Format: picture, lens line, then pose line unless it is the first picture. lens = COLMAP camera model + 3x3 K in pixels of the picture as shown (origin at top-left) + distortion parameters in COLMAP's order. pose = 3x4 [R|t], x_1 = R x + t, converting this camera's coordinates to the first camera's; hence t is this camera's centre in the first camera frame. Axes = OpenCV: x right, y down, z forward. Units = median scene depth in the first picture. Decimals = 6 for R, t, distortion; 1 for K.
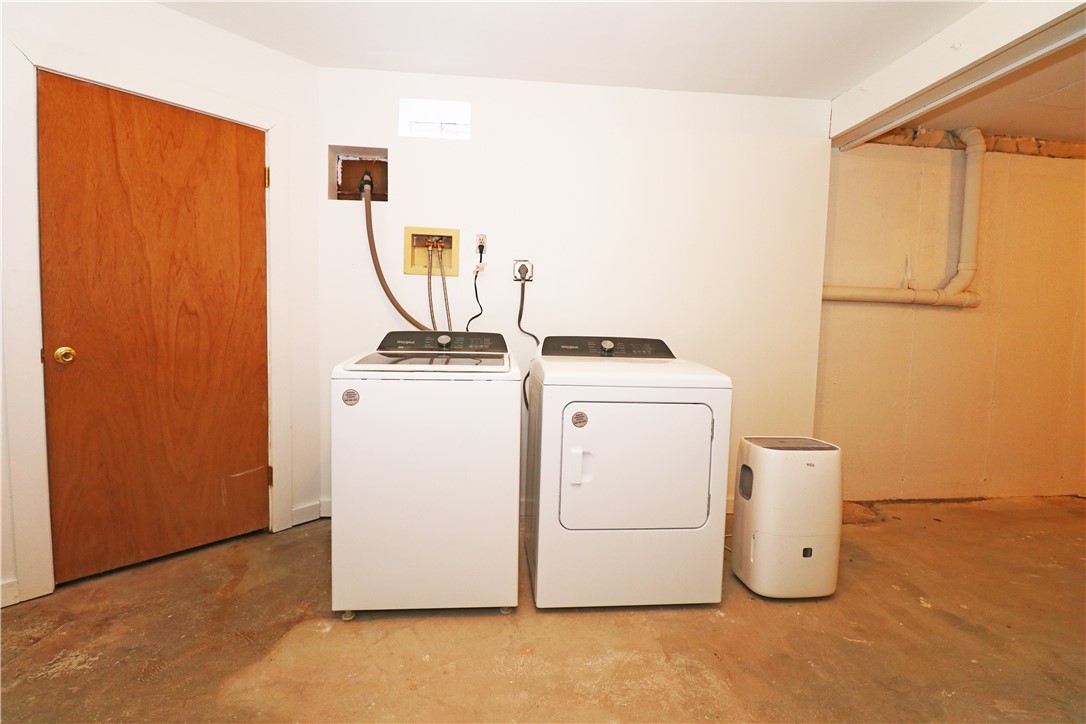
lens RADIAL K [[501.4, 0, 540.8], [0, 501.4, 353.4], [0, 0, 1]] dist [-0.006078, -0.009368]
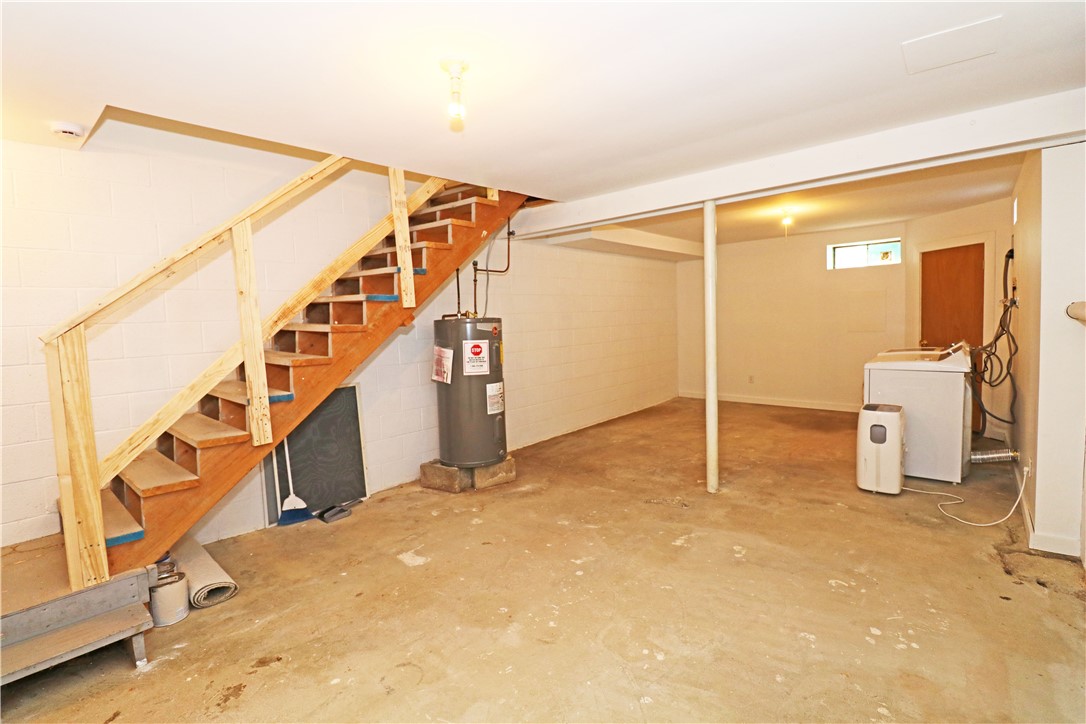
lens RADIAL K [[501.4, 0, 544.1], [0, 501.4, 358.9], [0, 0, 1]] dist [-0.006078, -0.009368]
pose [[-0.714547, 0.056306, -0.697318, 2.303610], [-0.028158, 0.993633, 0.109086, -0.135158], [0.699021, 0.097583, -0.708412, 1.245987]]
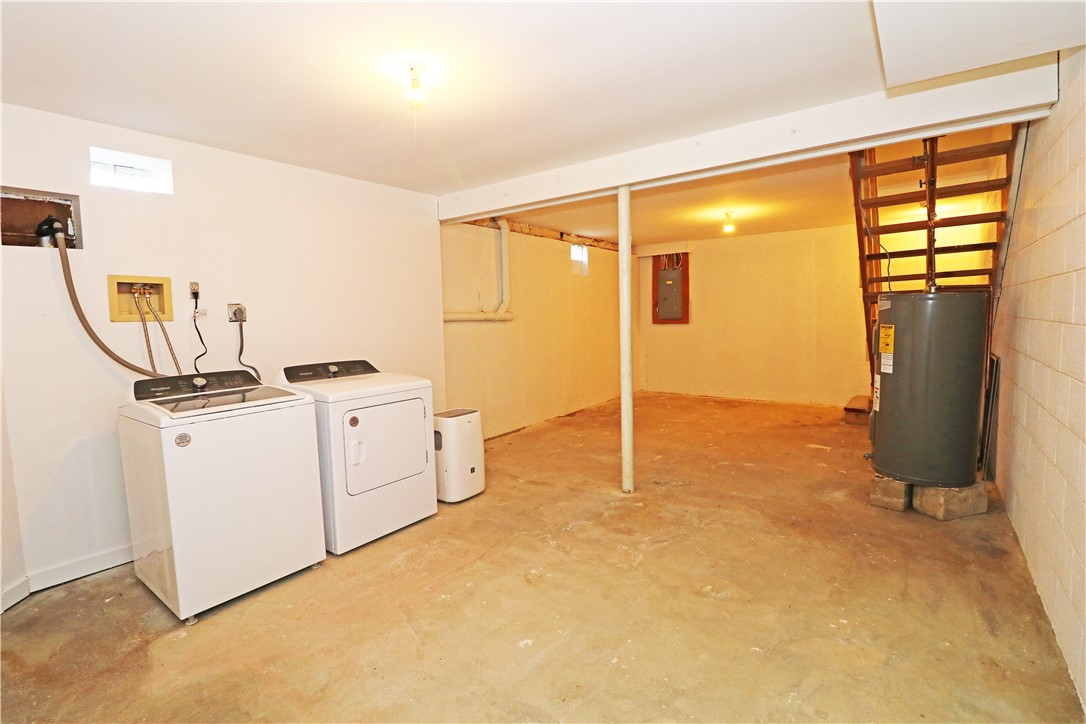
lens RADIAL K [[501.4, 0, 542.1], [0, 501.4, 363.5], [0, 0, 1]] dist [-0.006078, -0.009368]
pose [[0.662814, -0.112879, 0.740227, -0.501180], [0.089681, 0.993423, 0.071187, -0.077550], [-0.743394, 0.019201, 0.668578, -0.341711]]
